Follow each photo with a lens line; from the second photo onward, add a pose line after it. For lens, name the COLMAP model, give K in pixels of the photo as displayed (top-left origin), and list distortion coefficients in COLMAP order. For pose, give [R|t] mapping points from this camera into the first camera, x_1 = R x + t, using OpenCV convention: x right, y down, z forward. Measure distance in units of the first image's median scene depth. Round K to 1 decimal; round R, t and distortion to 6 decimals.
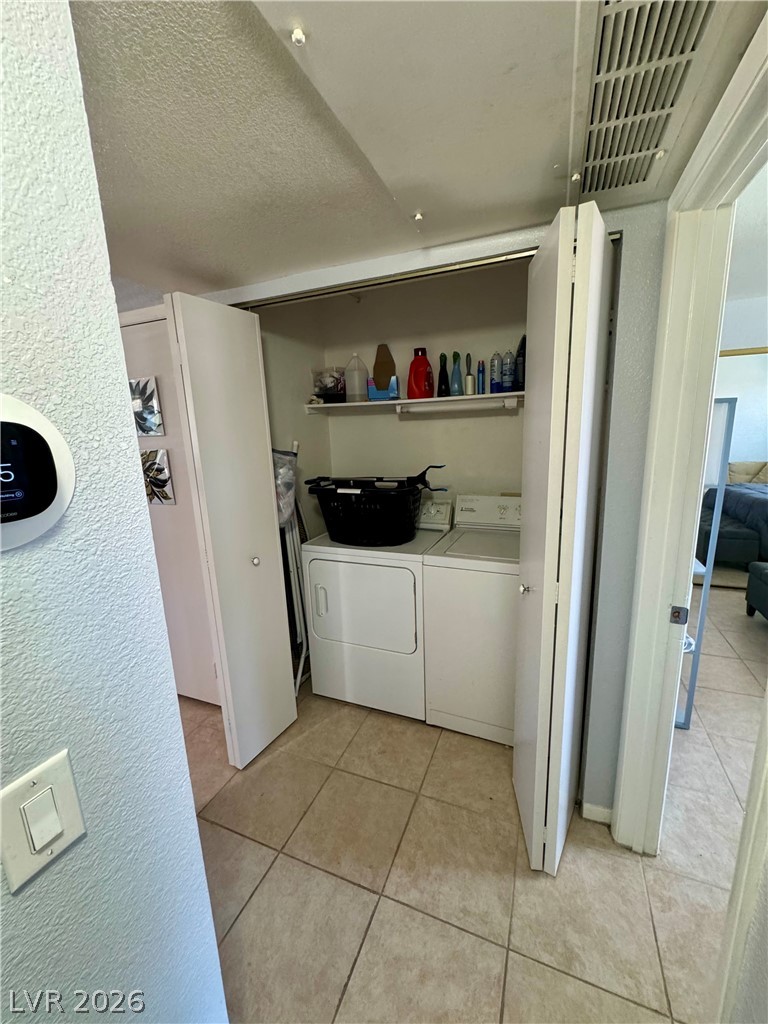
lens RADIAL K [[409.7, 0, 383.9], [0, 409.7, 513.7], [0, 0, 1]] dist [-0.004355, -0.000226]
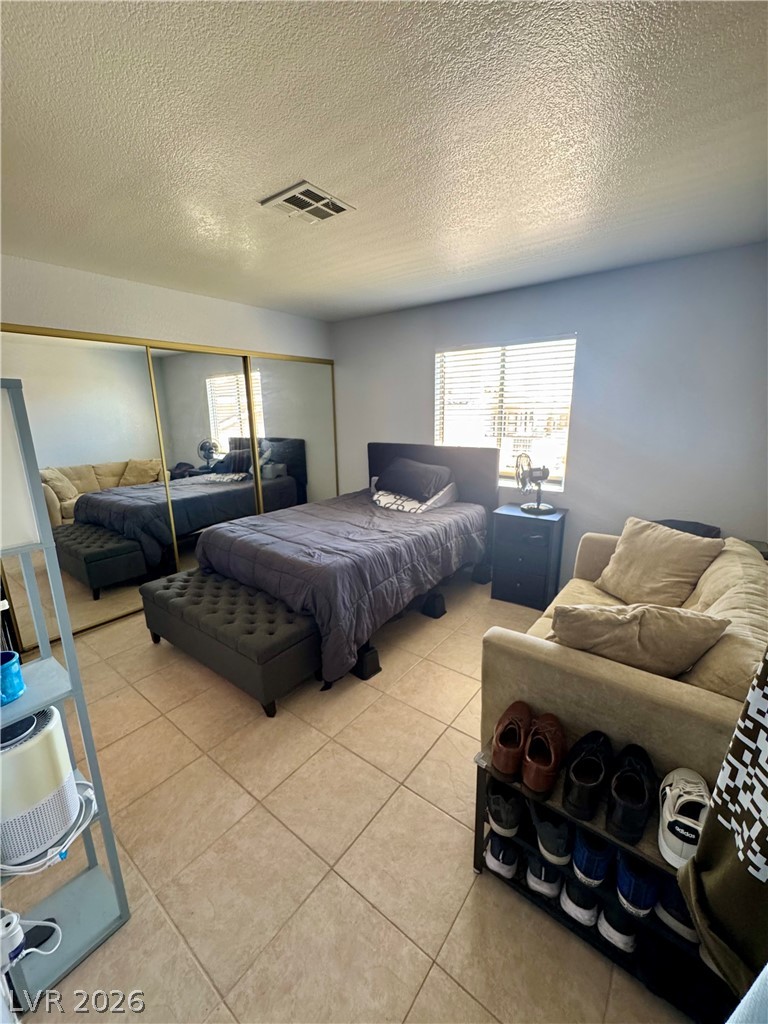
lens RADIAL K [[409.7, 0, 383.6], [0, 409.7, 510.3], [0, 0, 1]] dist [-0.004355, -0.000226]
pose [[0.267058, -0.198327, 0.943052, 0.198259], [0.203238, 0.968175, 0.146056, -0.043487], [-0.942006, 0.152658, 0.298866, 0.182398]]
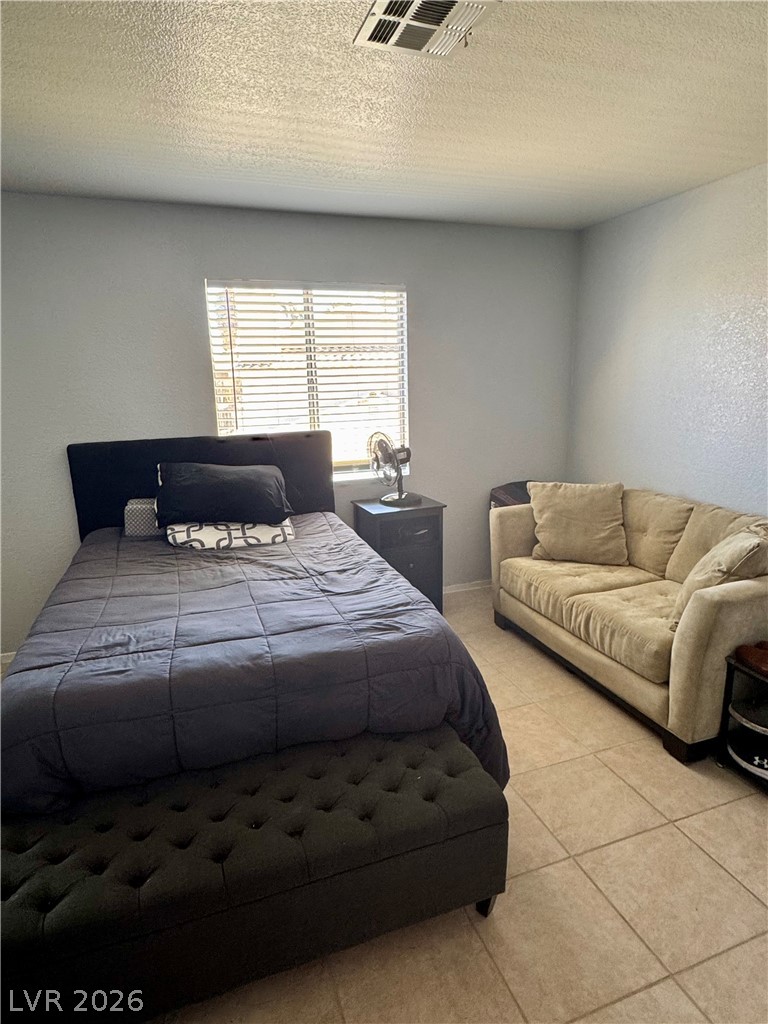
lens RADIAL K [[588.7, 0, 383.4], [0, 588.7, 512.4], [0, 0, 1]] dist [-0.002149, -0.001513]
pose [[-0.665869, -0.118958, 0.736524, 0.375738], [0.199438, 0.922899, 0.329366, -0.159372], [-0.718918, 0.366205, -0.590805, 0.714843]]
